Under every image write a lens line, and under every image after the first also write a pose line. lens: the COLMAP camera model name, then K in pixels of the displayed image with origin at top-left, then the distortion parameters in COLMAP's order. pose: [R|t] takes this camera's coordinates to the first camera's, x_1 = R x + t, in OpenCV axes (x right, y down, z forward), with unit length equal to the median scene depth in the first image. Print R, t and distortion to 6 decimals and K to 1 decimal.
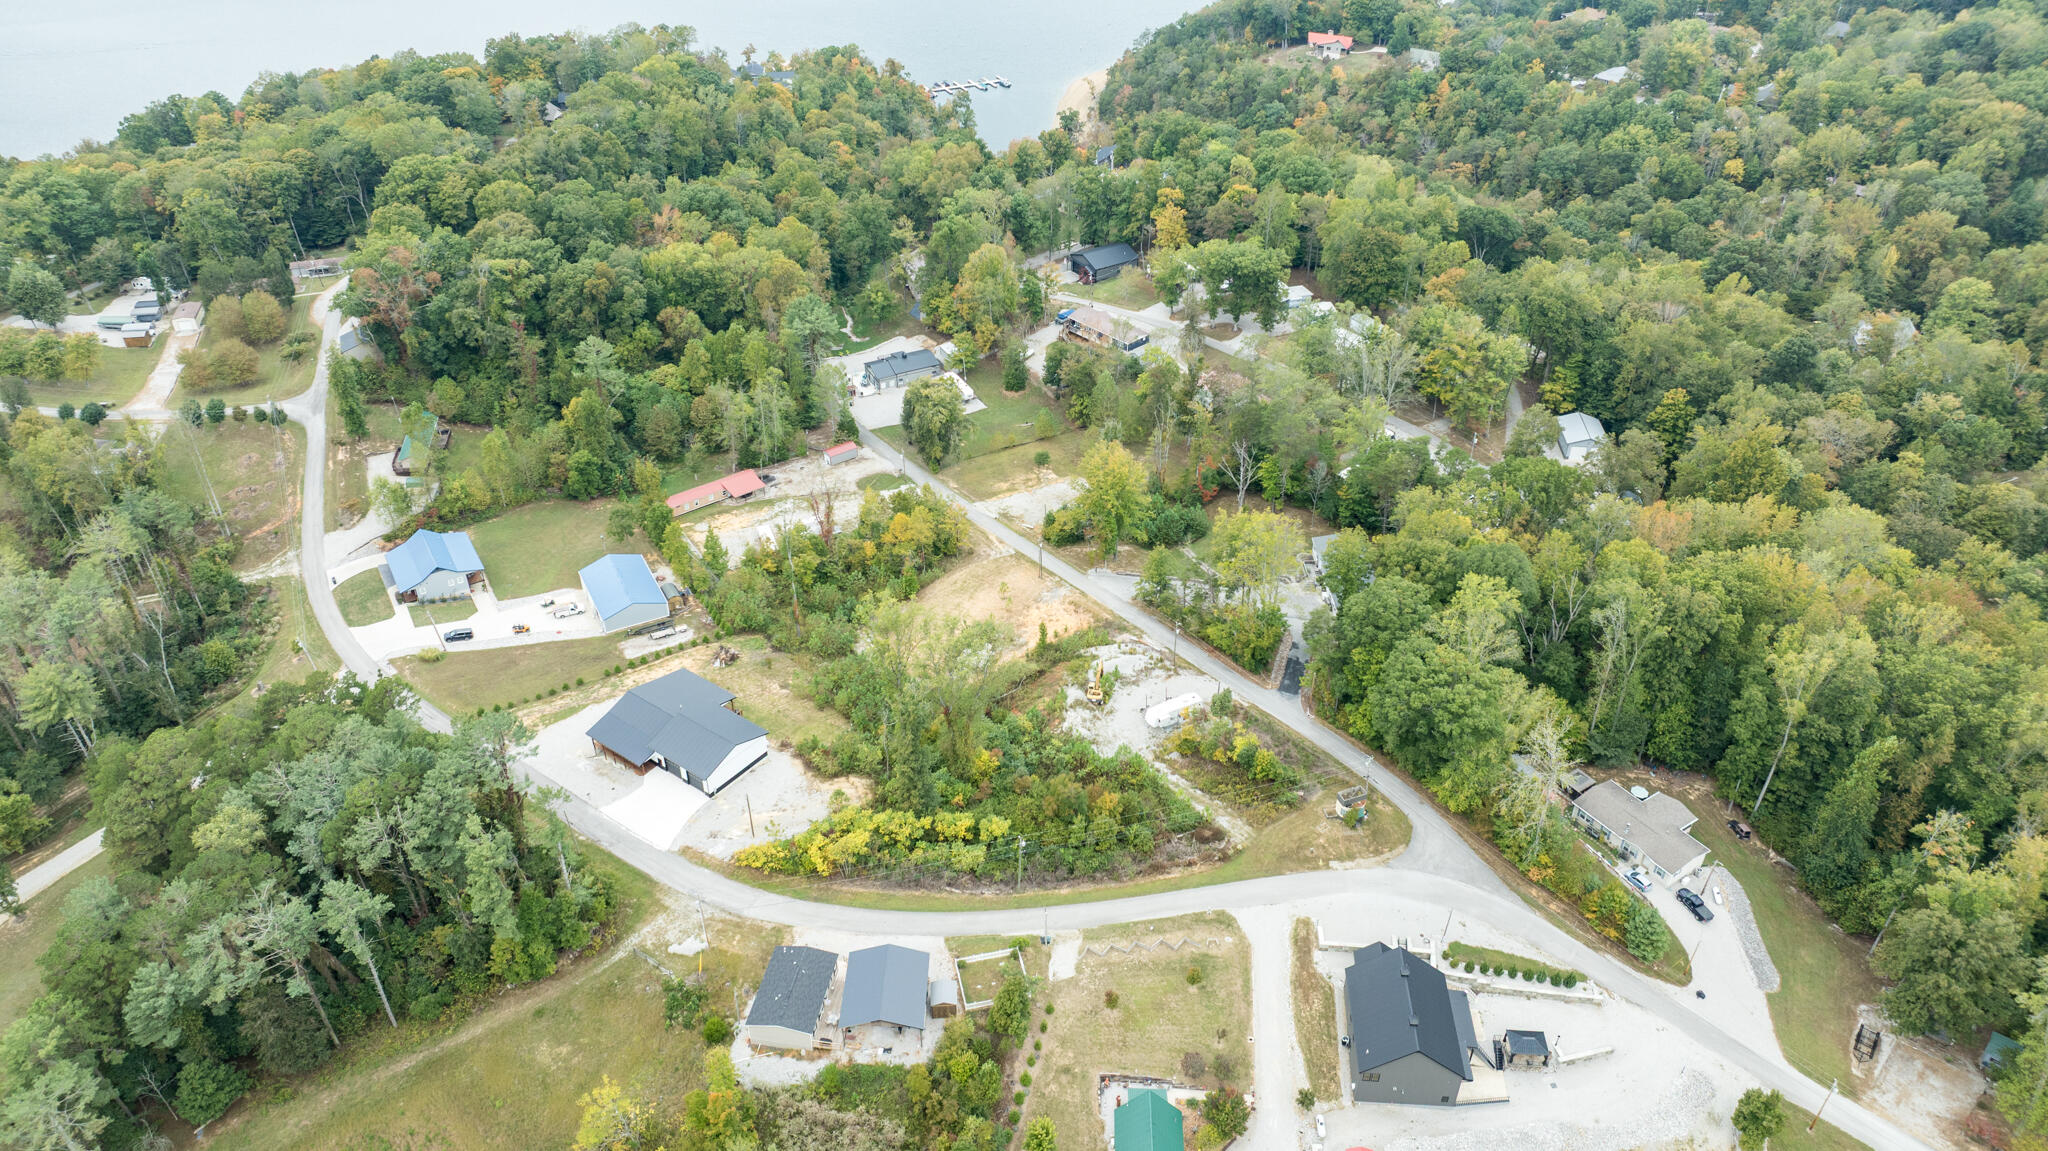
lens RADIAL K [[1434.8, 0, 1024.0], [0, 1434.8, 575.5], [0, 0, 1]] dist [-0.045994, 0.051051]
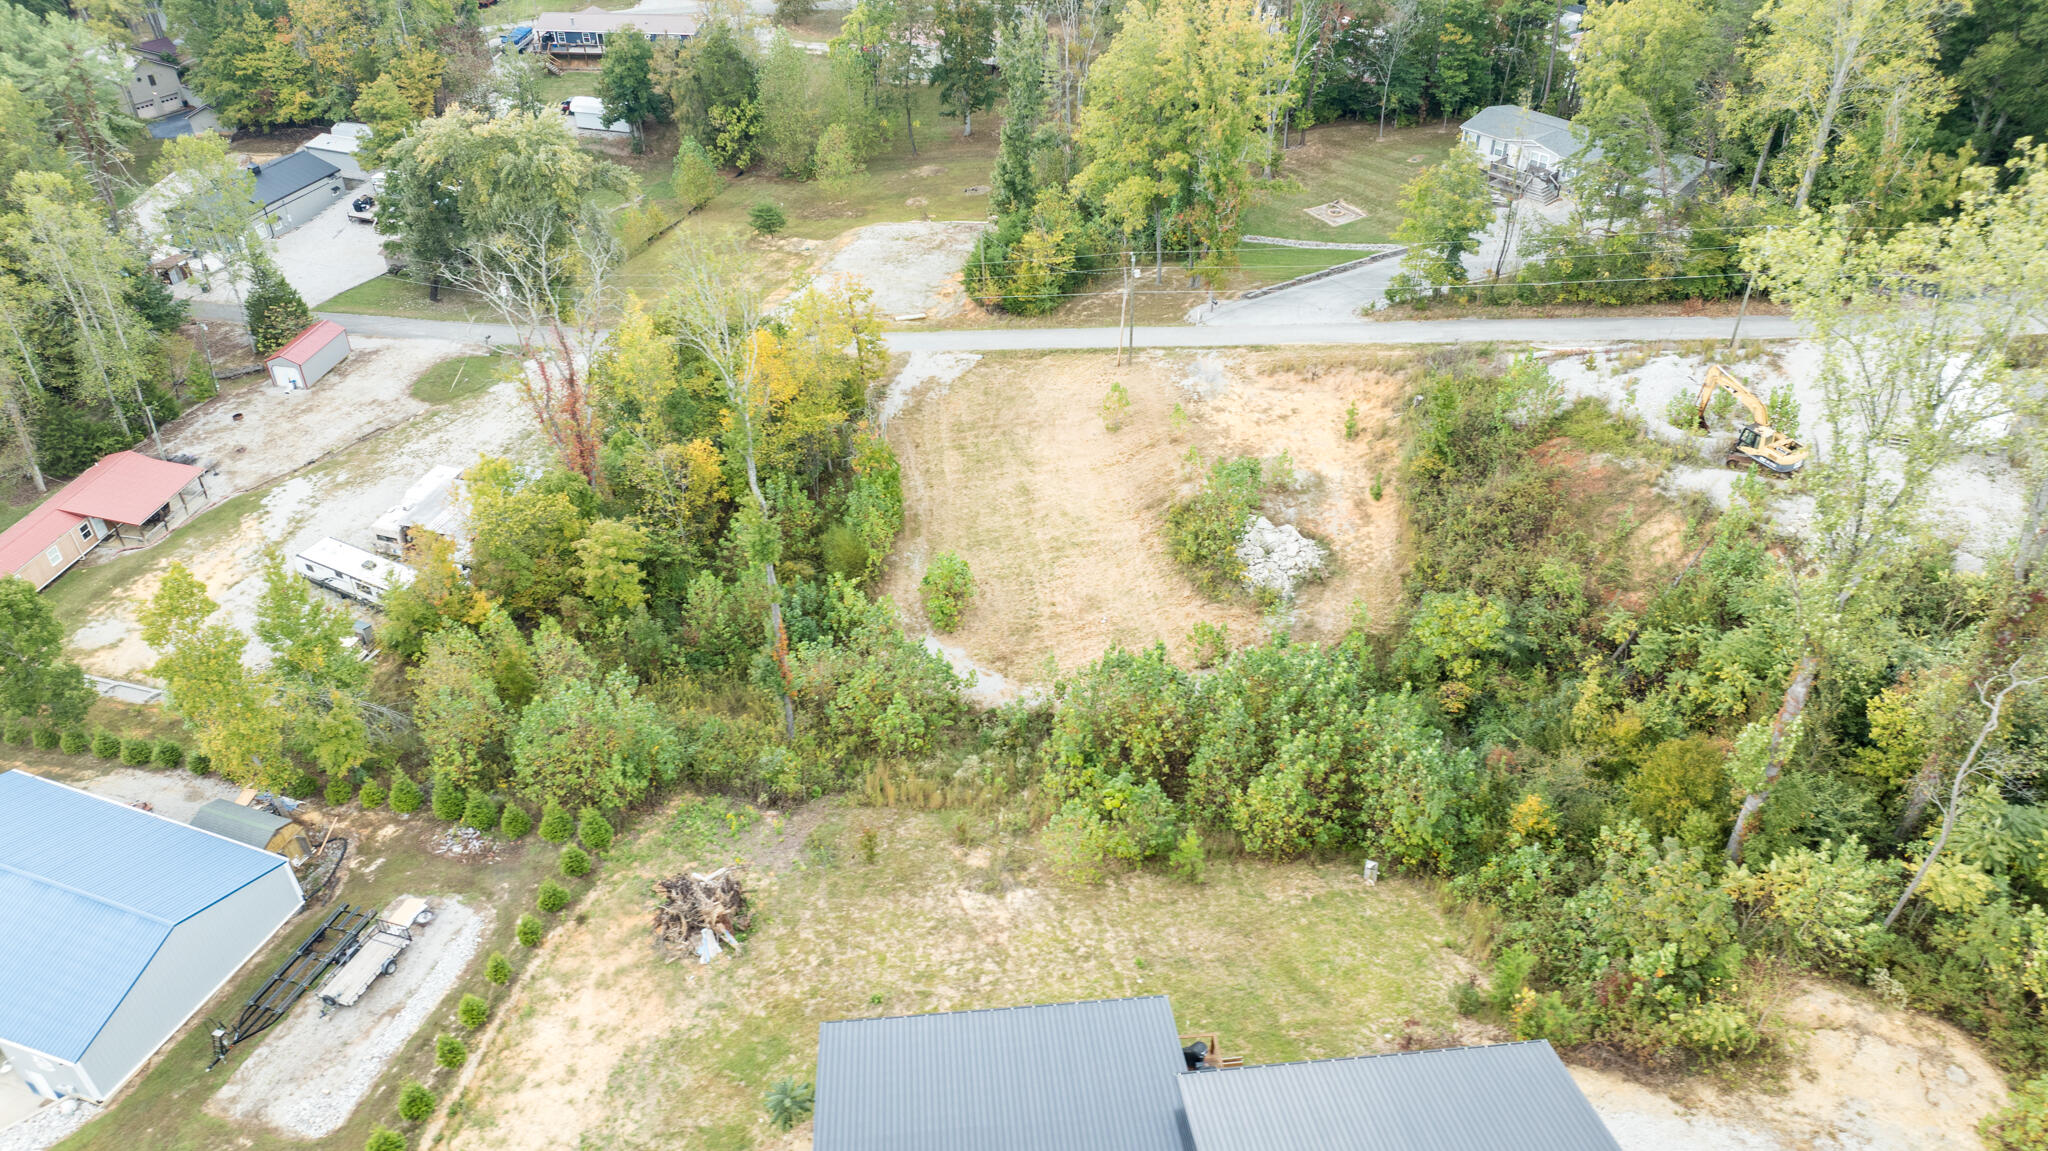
lens RADIAL K [[1434.8, 0, 1024.0], [0, 1434.8, 575.5], [0, 0, 1]] dist [-0.045994, 0.051051]
pose [[0.744602, -0.397022, 0.536602, -0.256228], [0.378696, 0.913250, 0.150210, -0.016258], [-0.549689, 0.091362, 0.830359, 0.672290]]
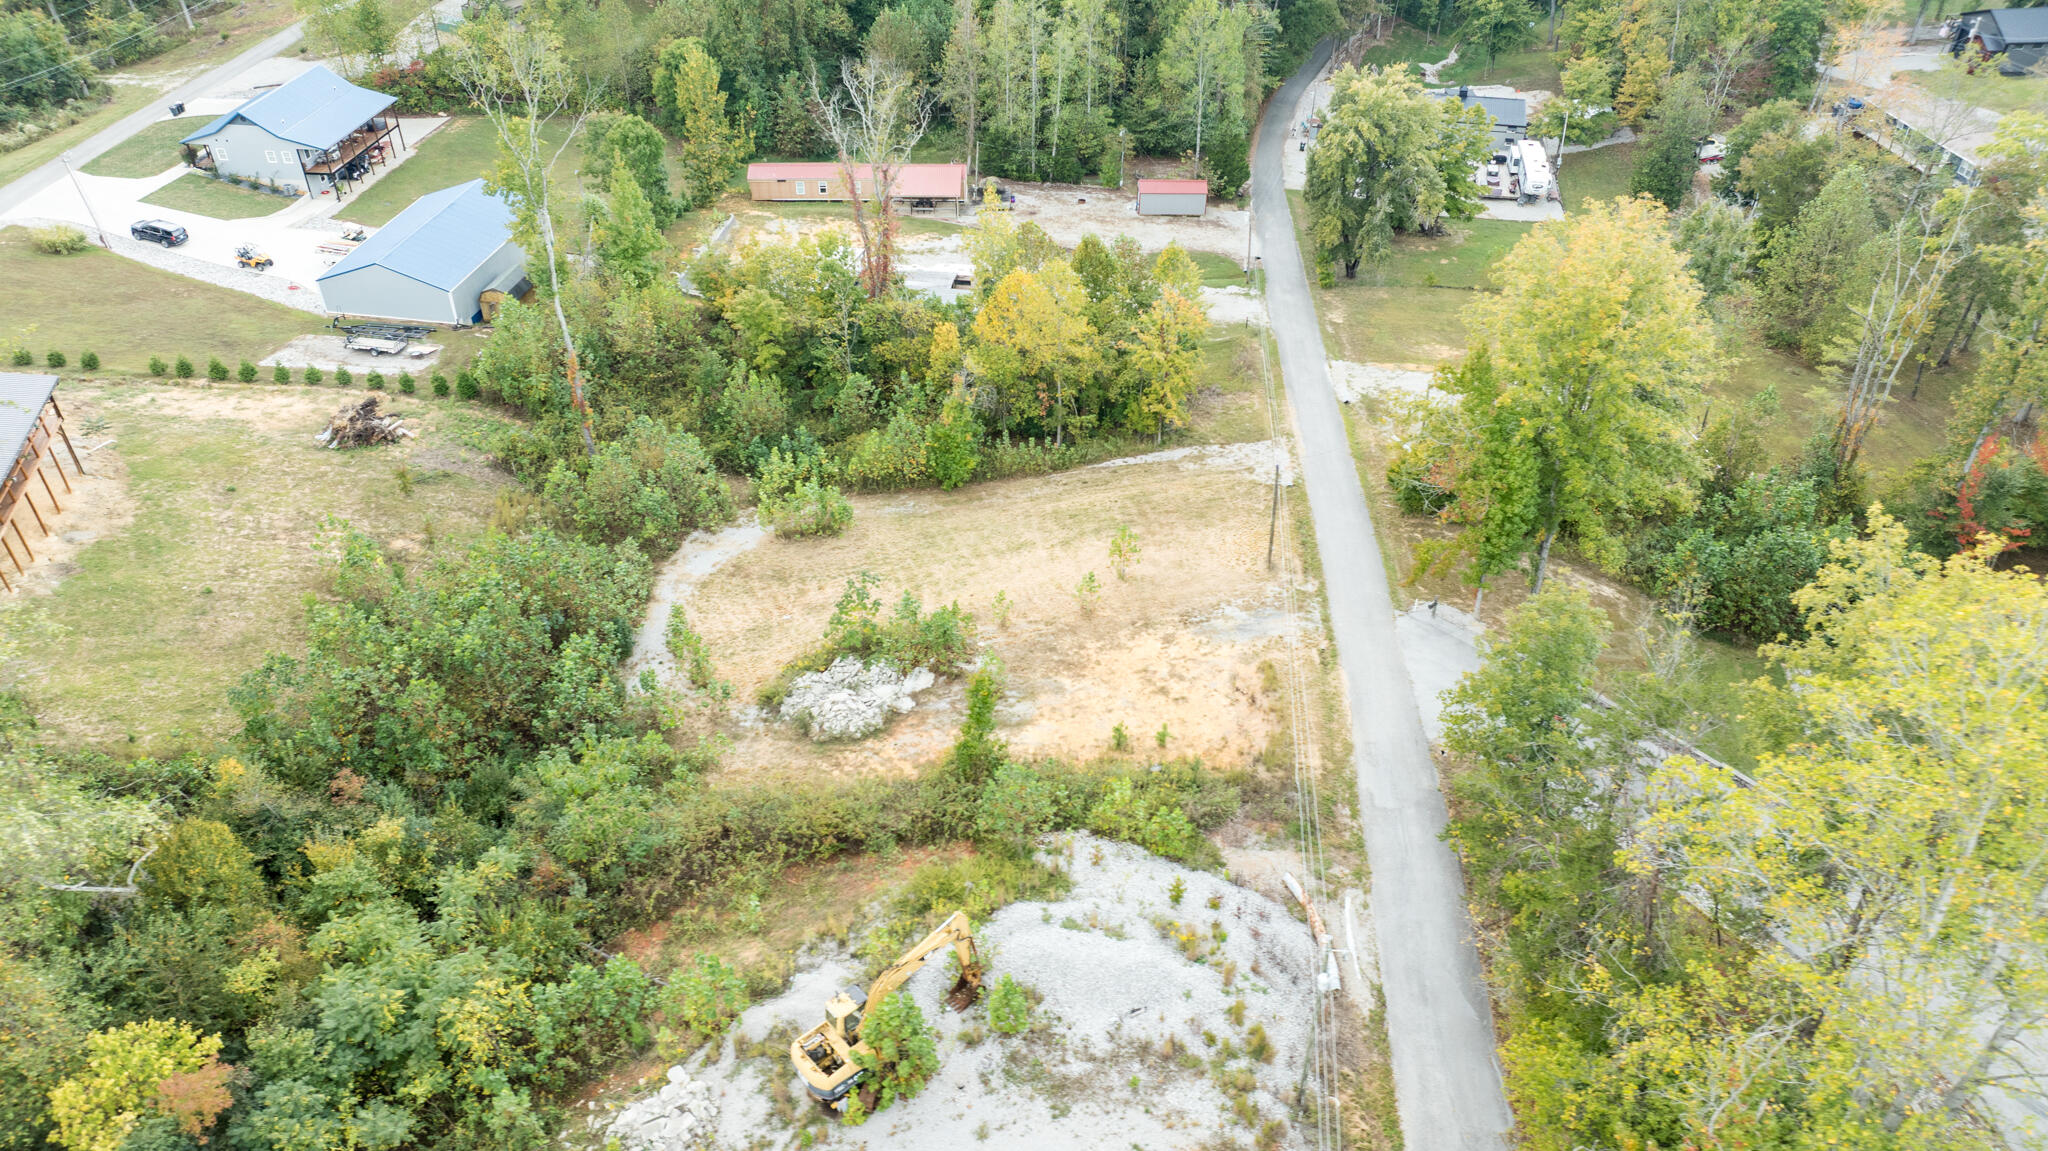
lens RADIAL K [[1434.8, 0, 1024.0], [0, 1434.8, 575.5], [0, 0, 1]] dist [-0.045994, 0.051051]
pose [[0.788384, 0.372213, -0.489803, 0.127322], [-0.352402, 0.925861, 0.136361, -0.020757], [0.504245, 0.065103, 0.861103, 0.688901]]
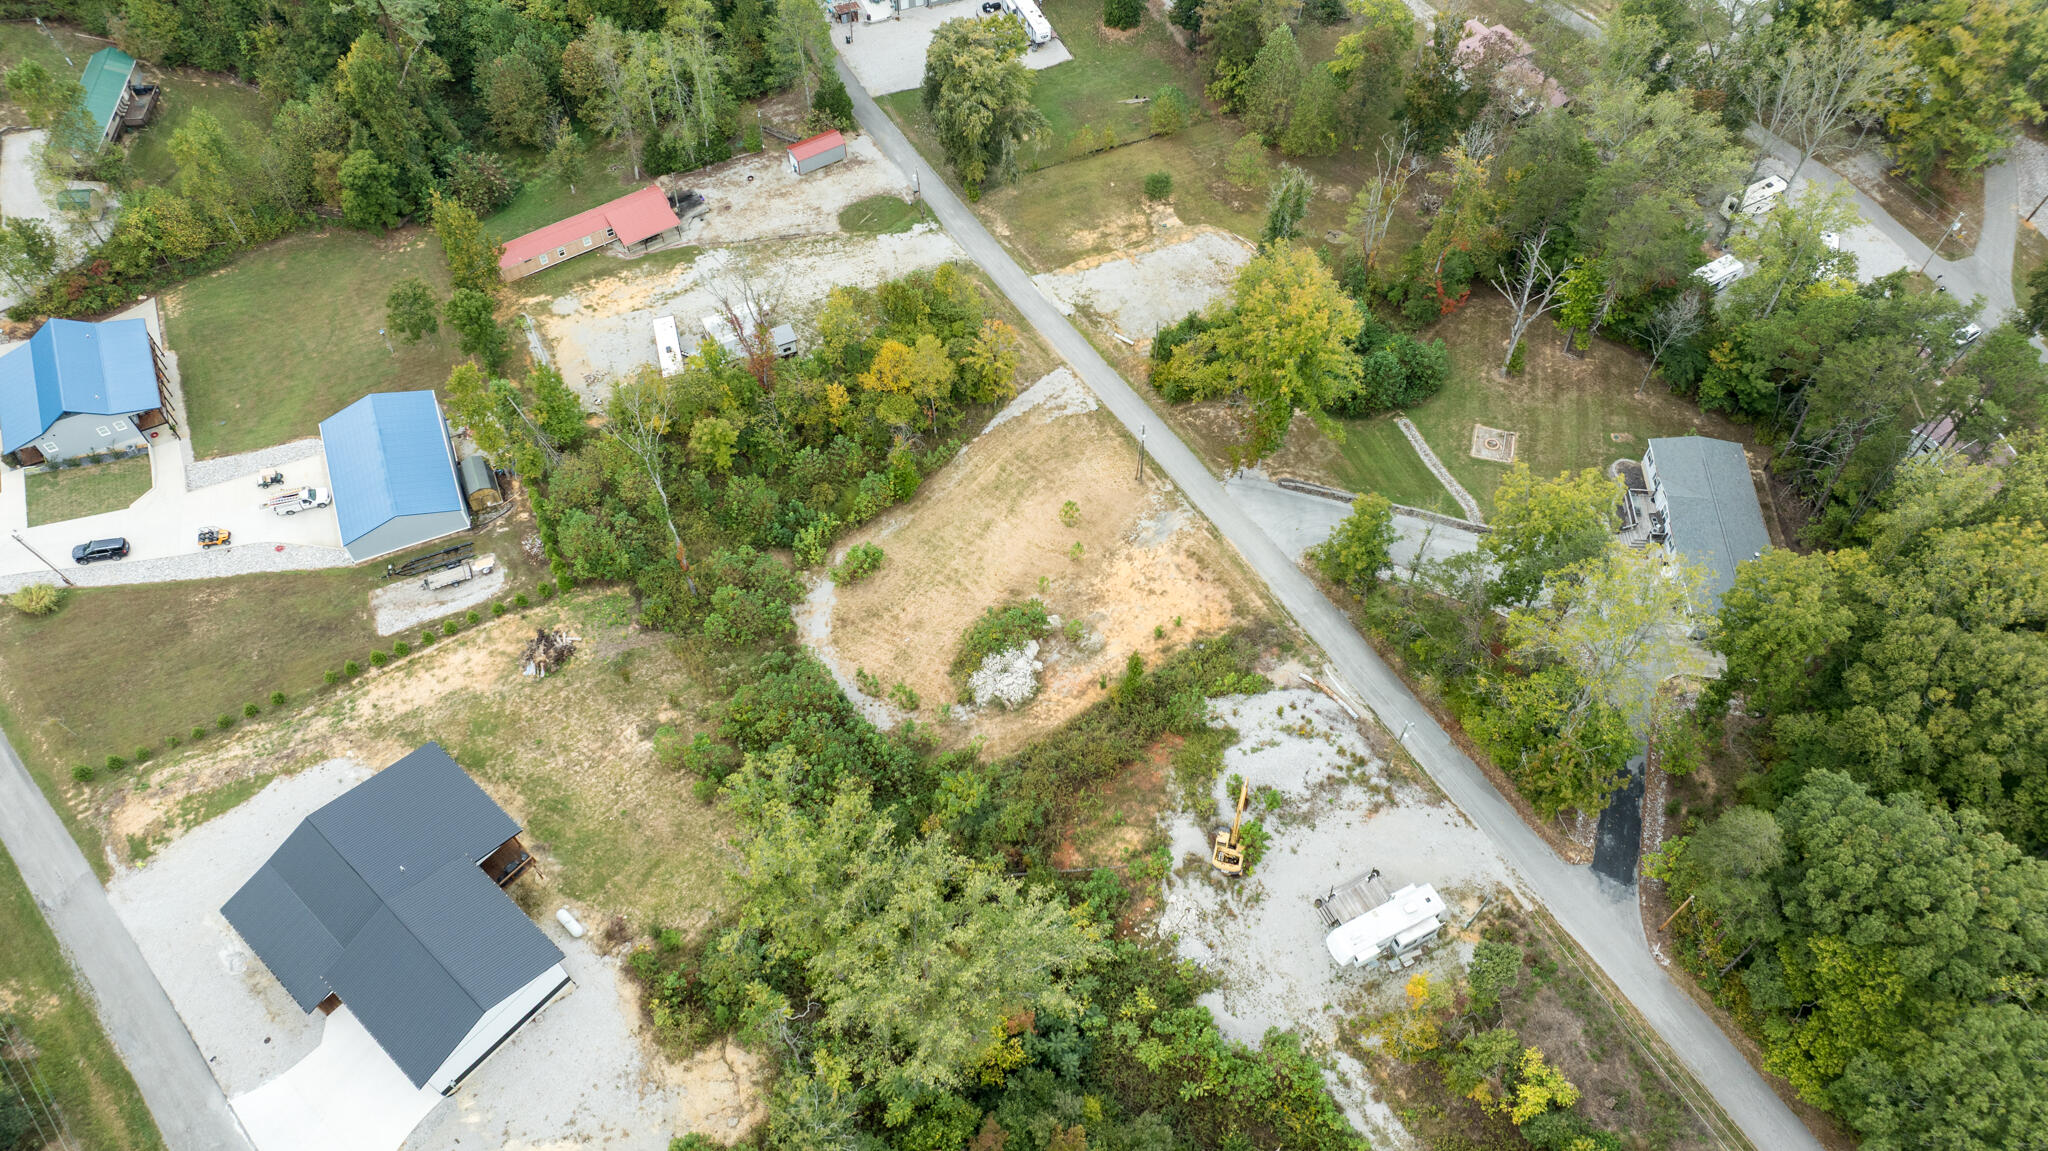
lens RADIAL K [[1434.8, 0, 1024.0], [0, 1434.8, 575.5], [0, 0, 1]] dist [-0.045994, 0.051051]
pose [[0.996632, 0.067954, -0.045910, -0.004779], [-0.048208, 0.938328, 0.342370, -0.150259], [0.066344, -0.339003, 0.938443, 0.464925]]
